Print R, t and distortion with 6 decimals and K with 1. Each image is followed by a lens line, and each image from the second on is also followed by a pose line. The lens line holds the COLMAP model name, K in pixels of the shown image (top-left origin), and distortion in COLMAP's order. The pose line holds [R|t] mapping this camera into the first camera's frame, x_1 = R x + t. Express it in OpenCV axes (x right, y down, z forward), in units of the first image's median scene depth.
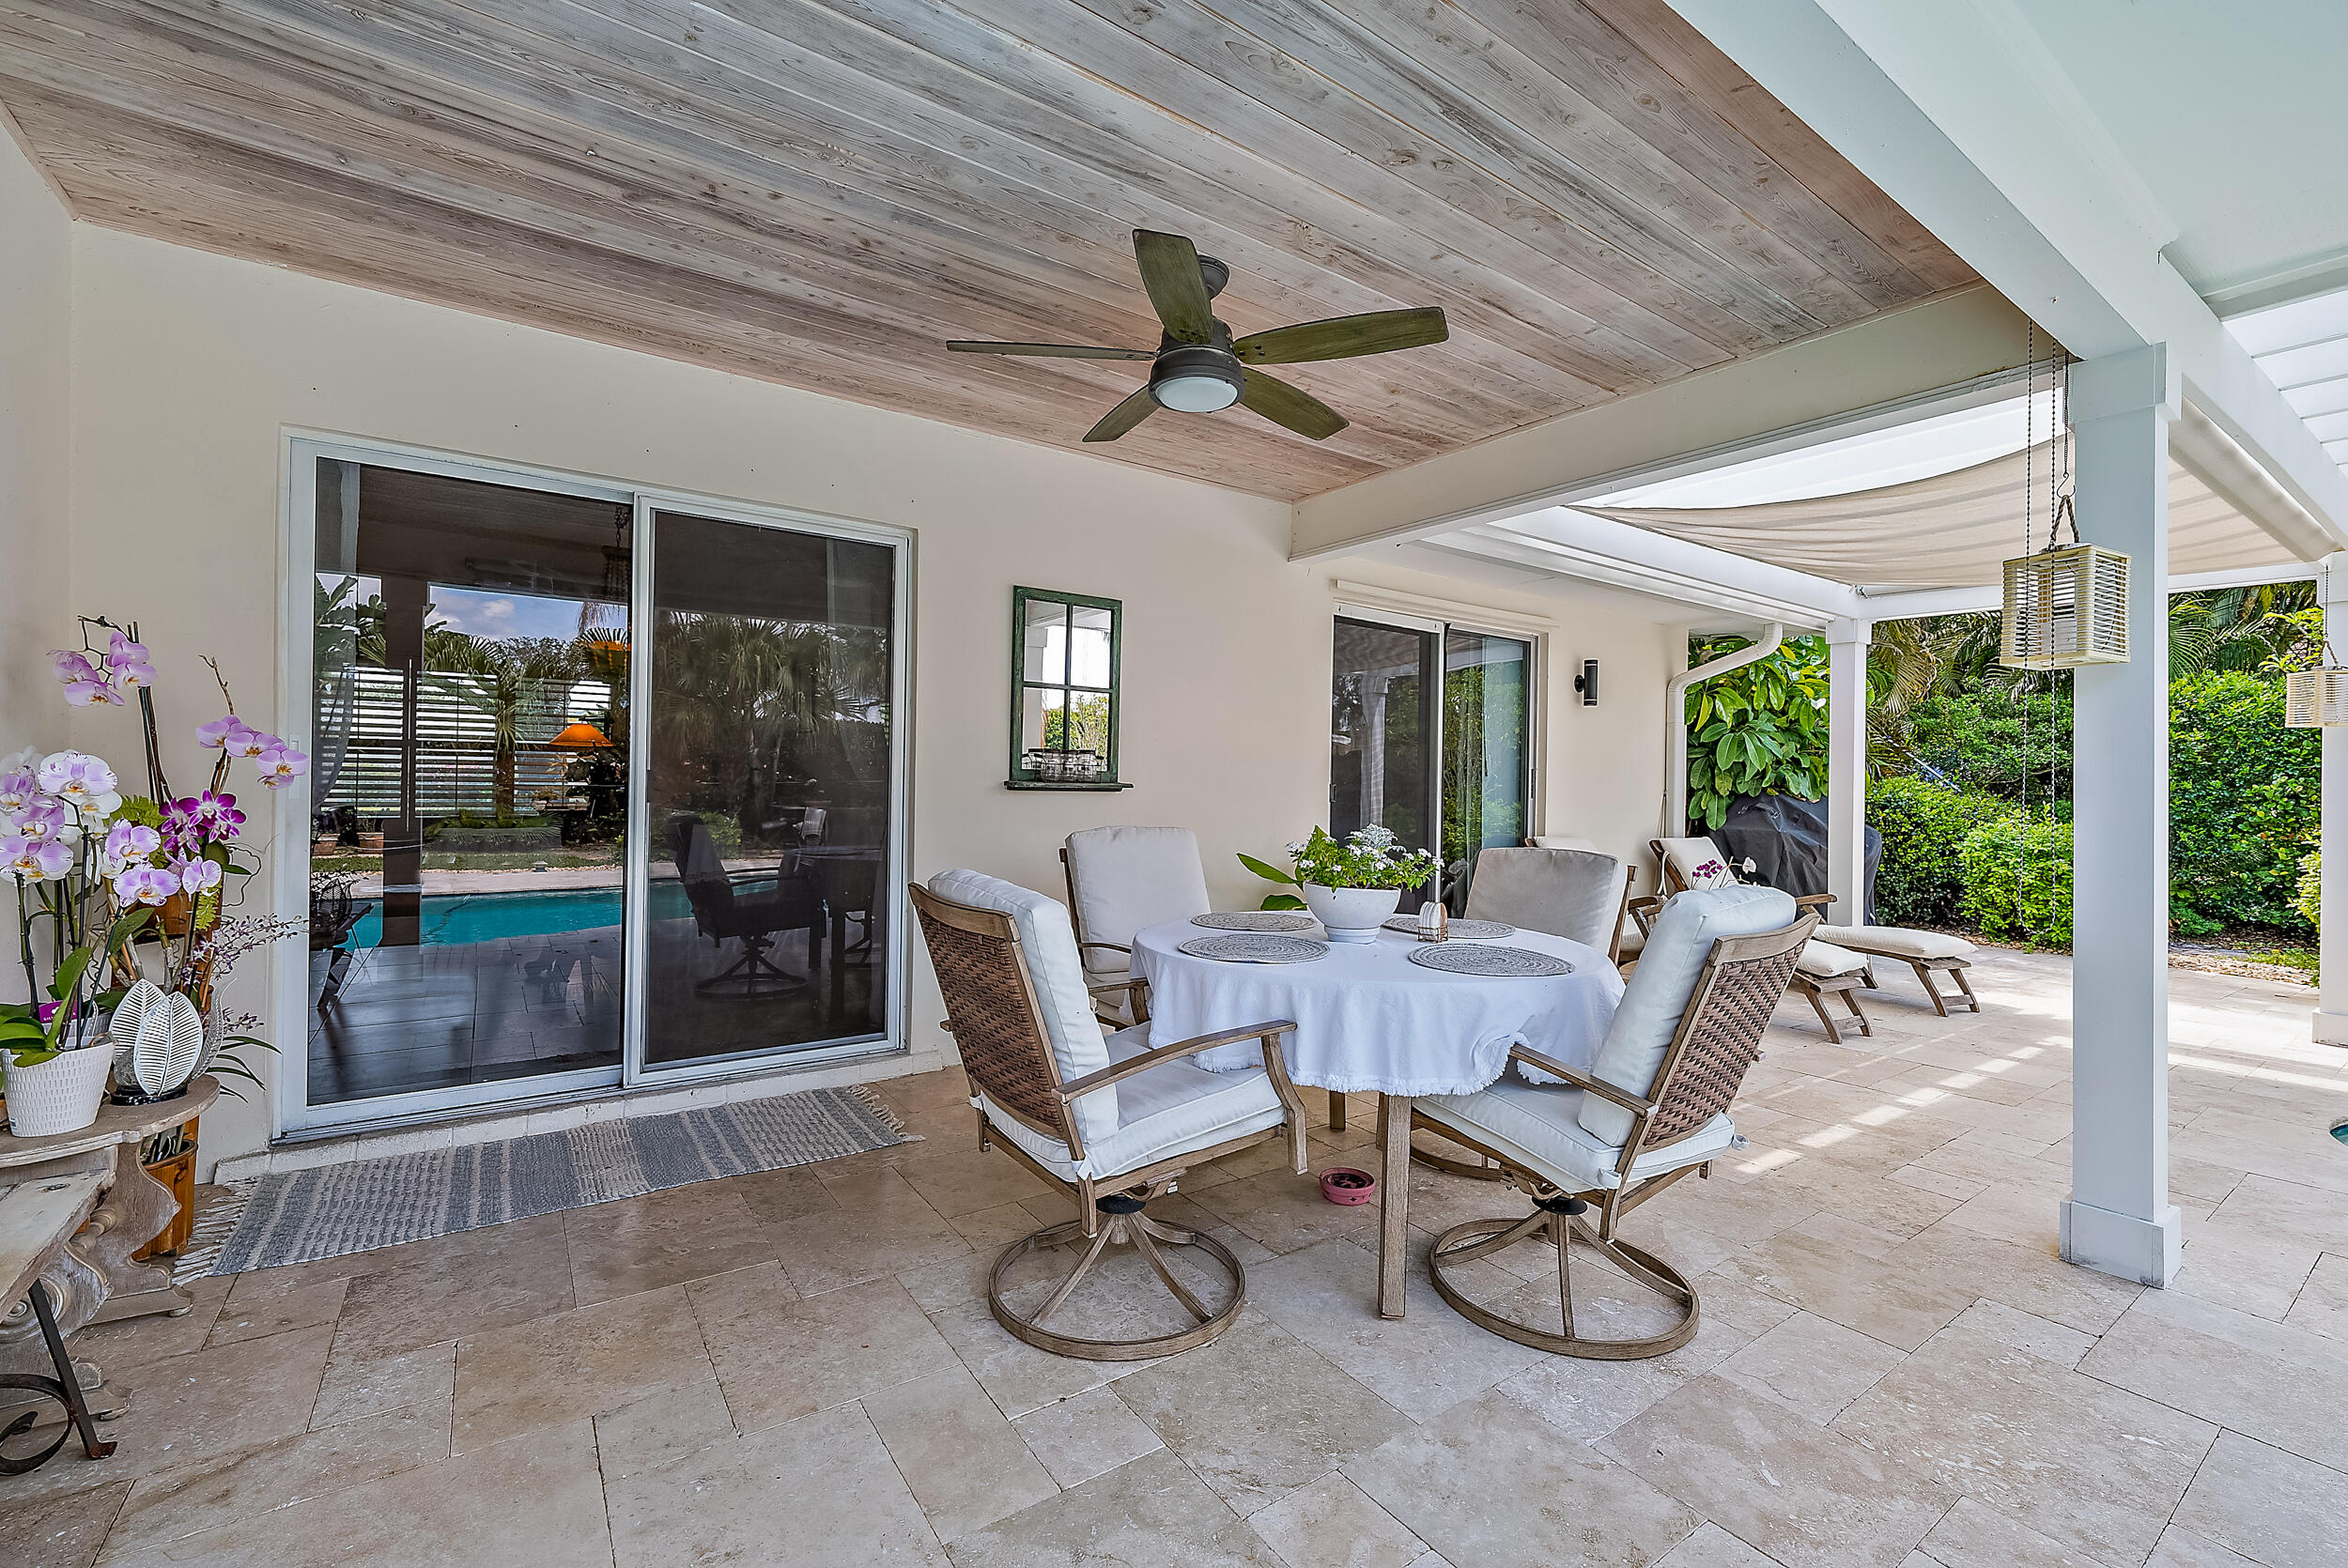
lens RADIAL K [[979.9, 0, 1182.3], [0, 979.9, 776.4], [0, 0, 1]] dist [0.017791, 0.000050]
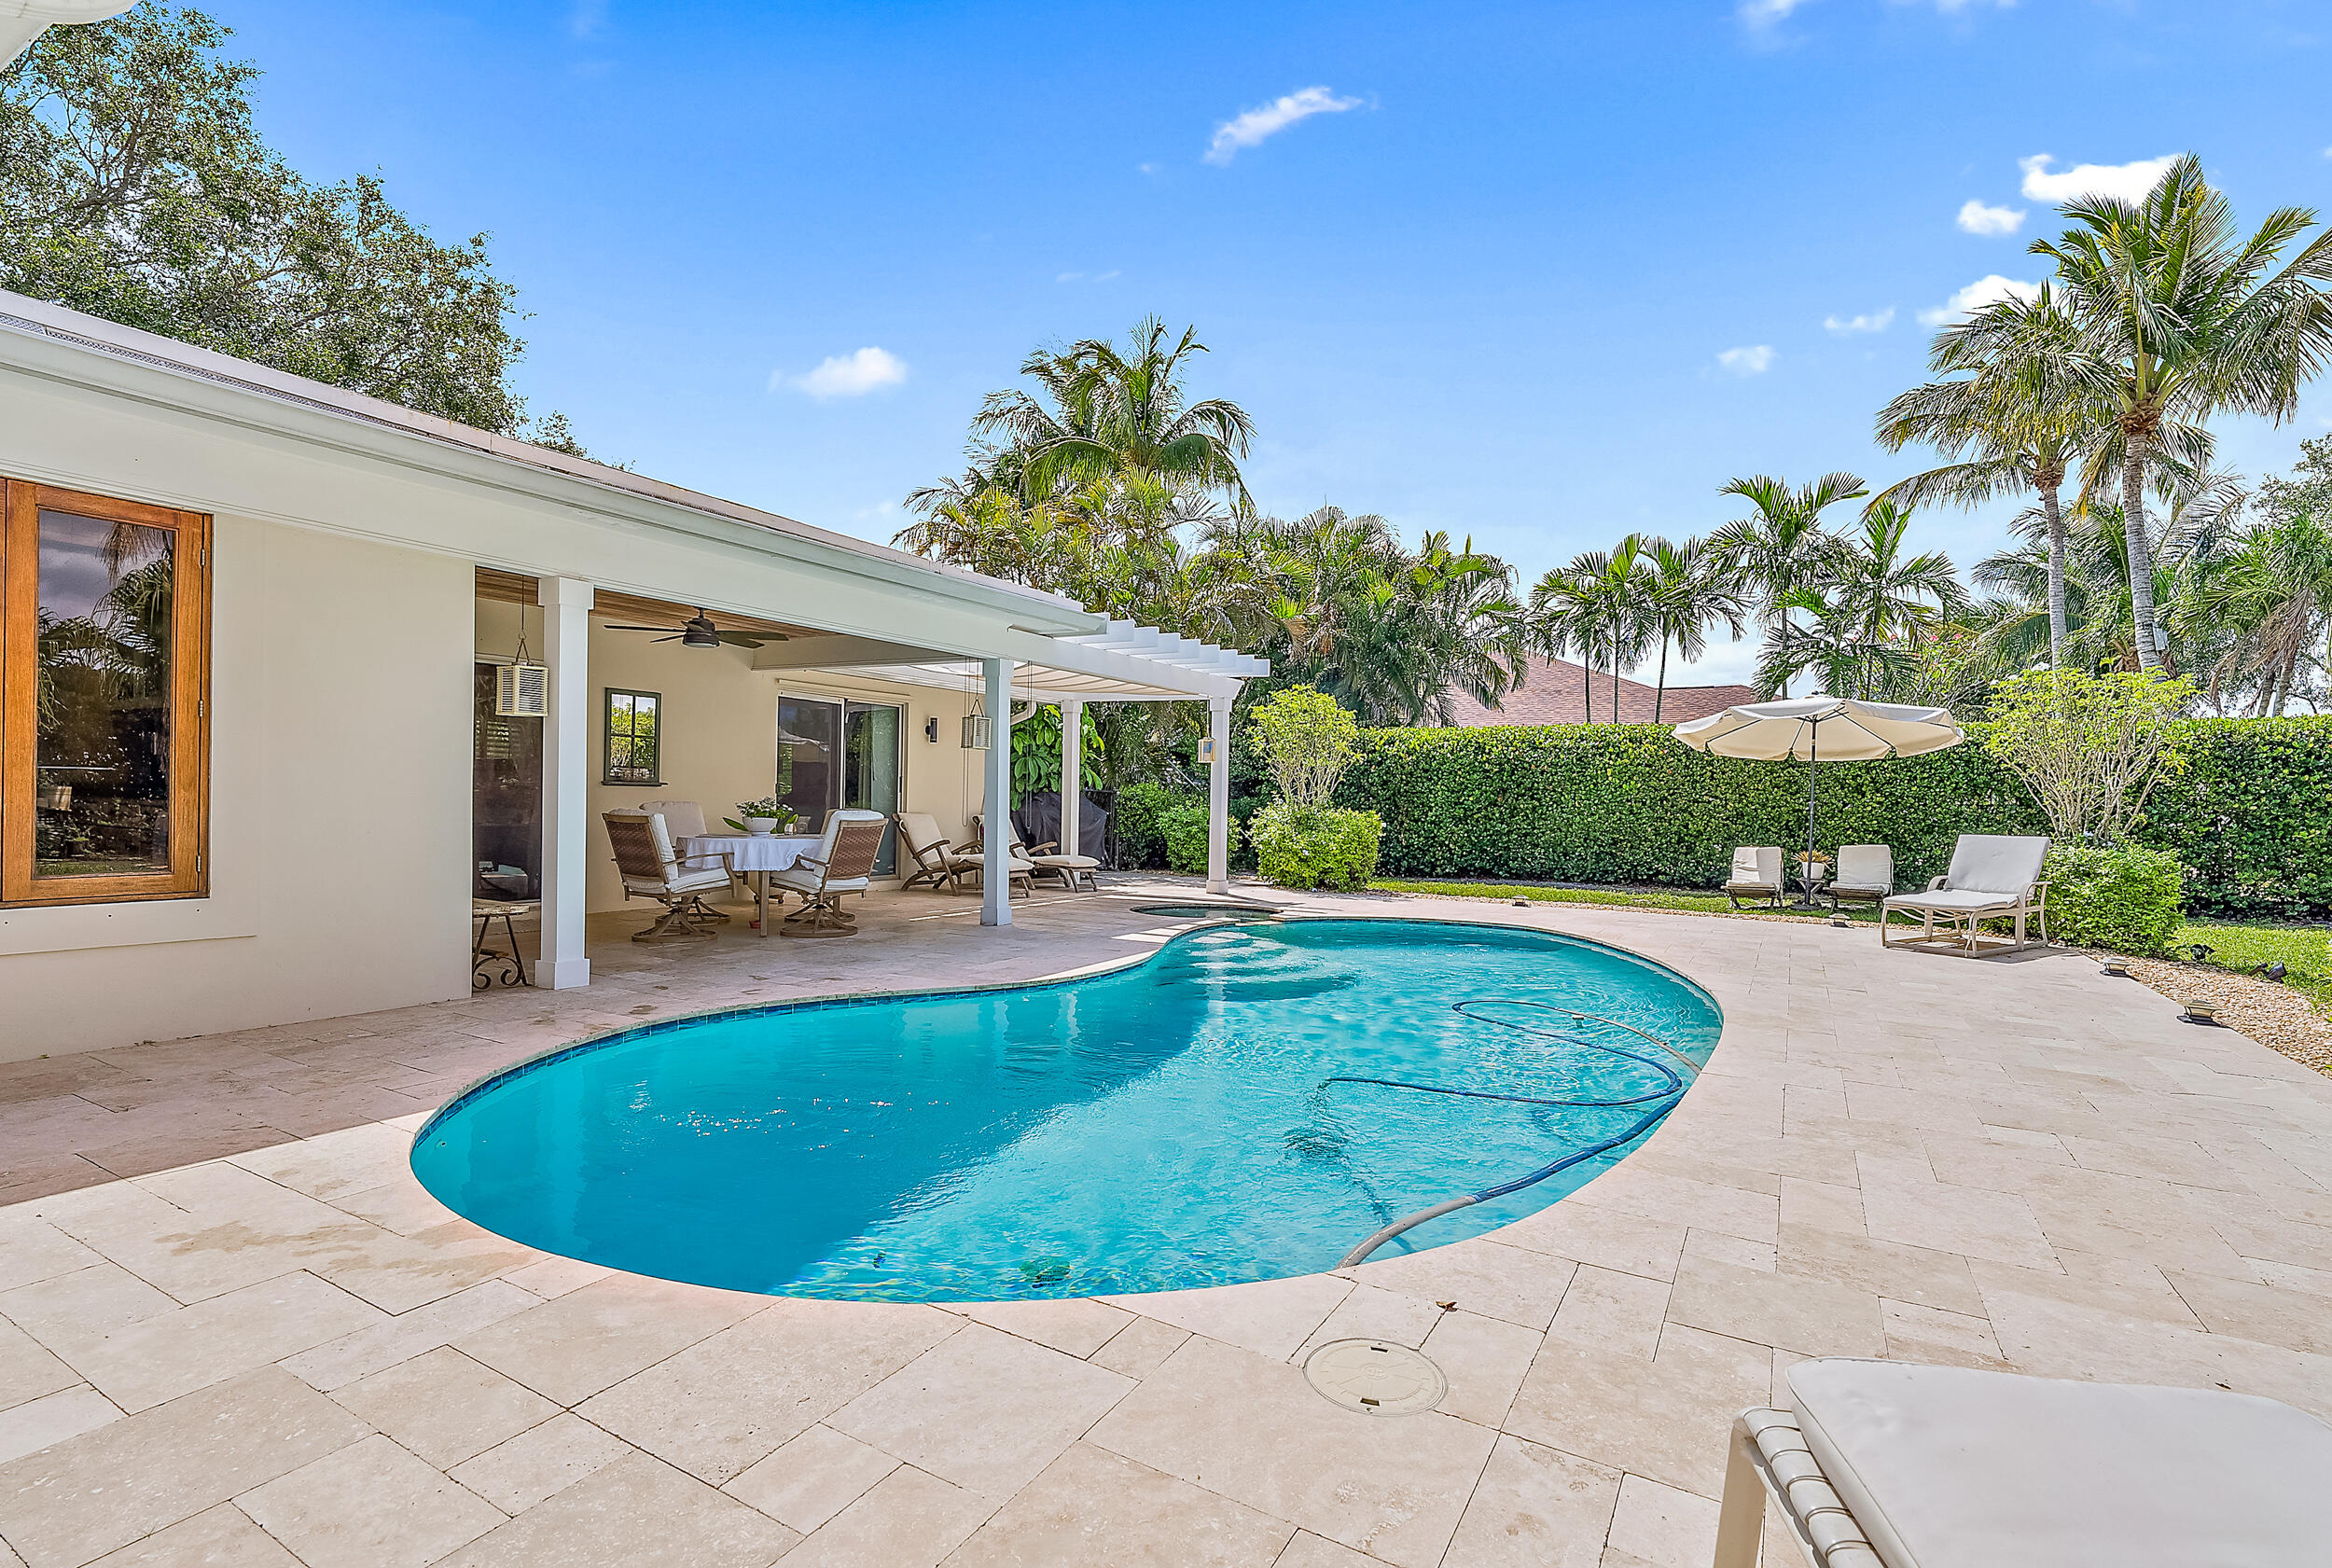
lens RADIAL K [[1049.5, 0, 1161.0], [0, 1049.5, 782.8], [0, 0, 1]] dist [0.003257, -0.000434]
pose [[0.908547, 0.005219, 0.417750, -0.031189], [-0.007024, 0.999971, 0.002784, -0.006200], [-0.417724, -0.005464, 0.908558, -1.498882]]
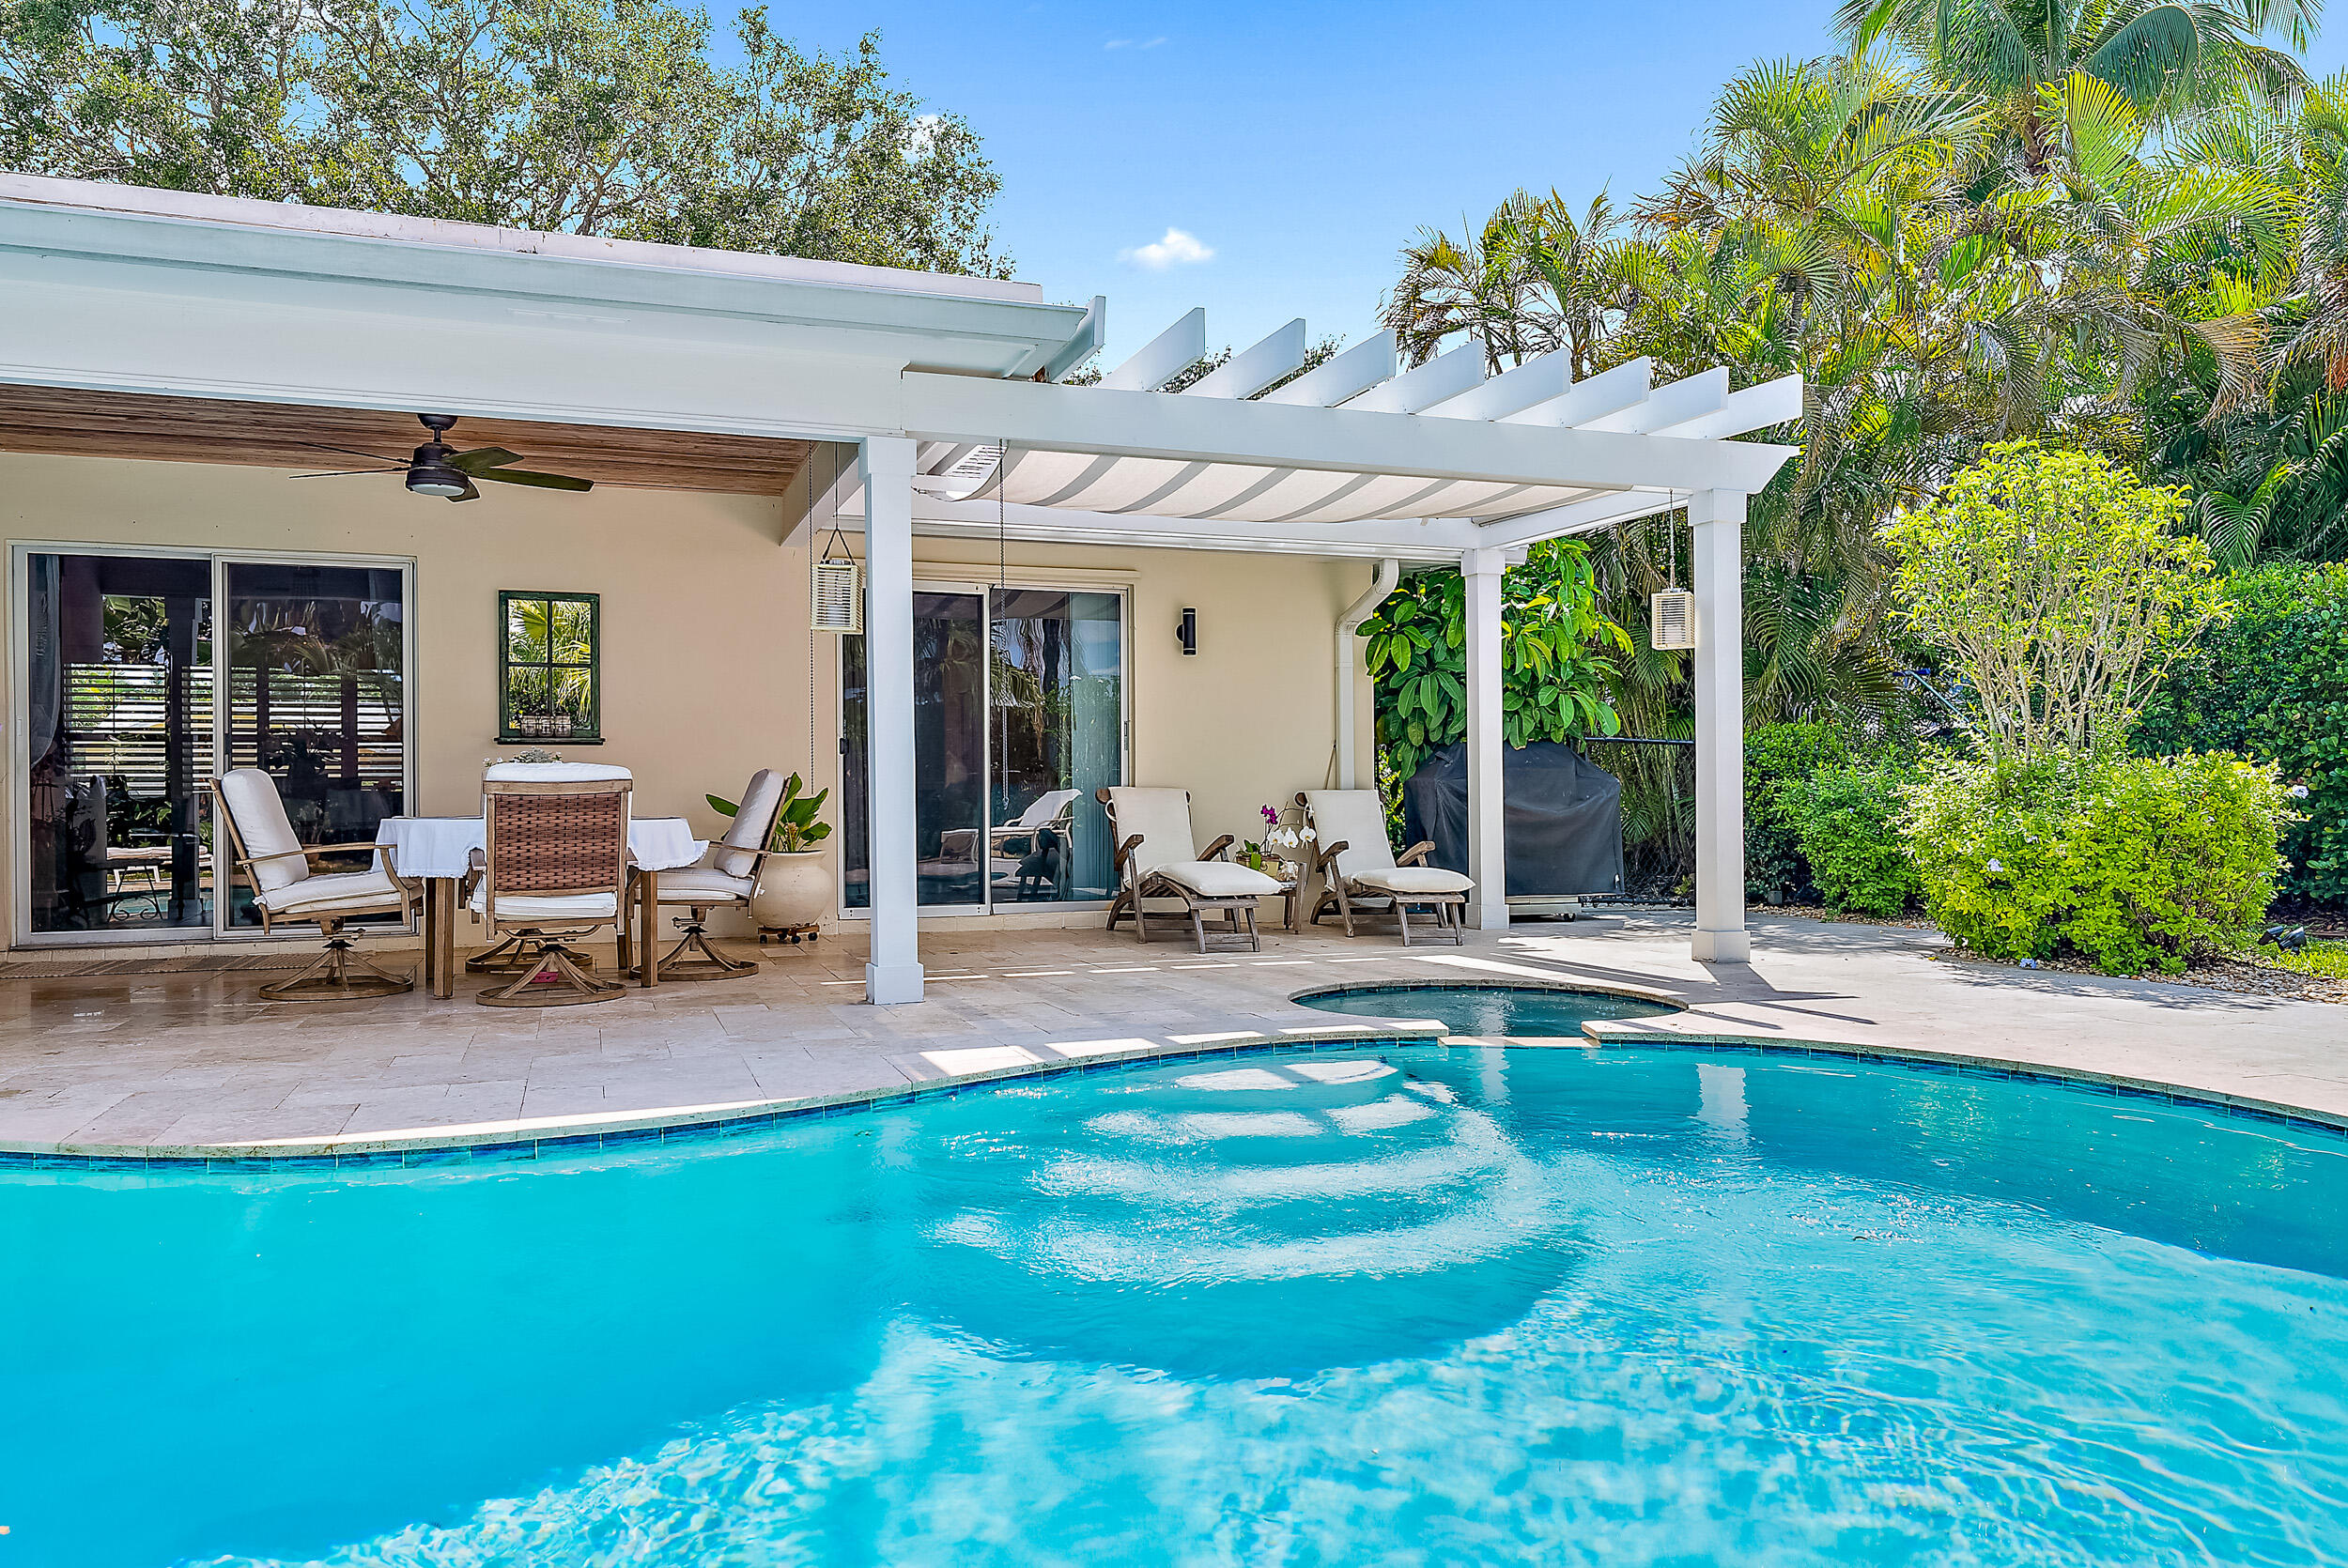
lens RADIAL K [[1543.3, 0, 1182.4], [0, 1543.3, 785.7], [0, 0, 1]] dist [-0.002485, -0.003118]
pose [[0.971095, -0.025823, -0.237291, 1.189942], [0.026800, 0.999640, 0.000891, 0.089643], [0.237183, -0.007225, 0.971438, -0.788651]]
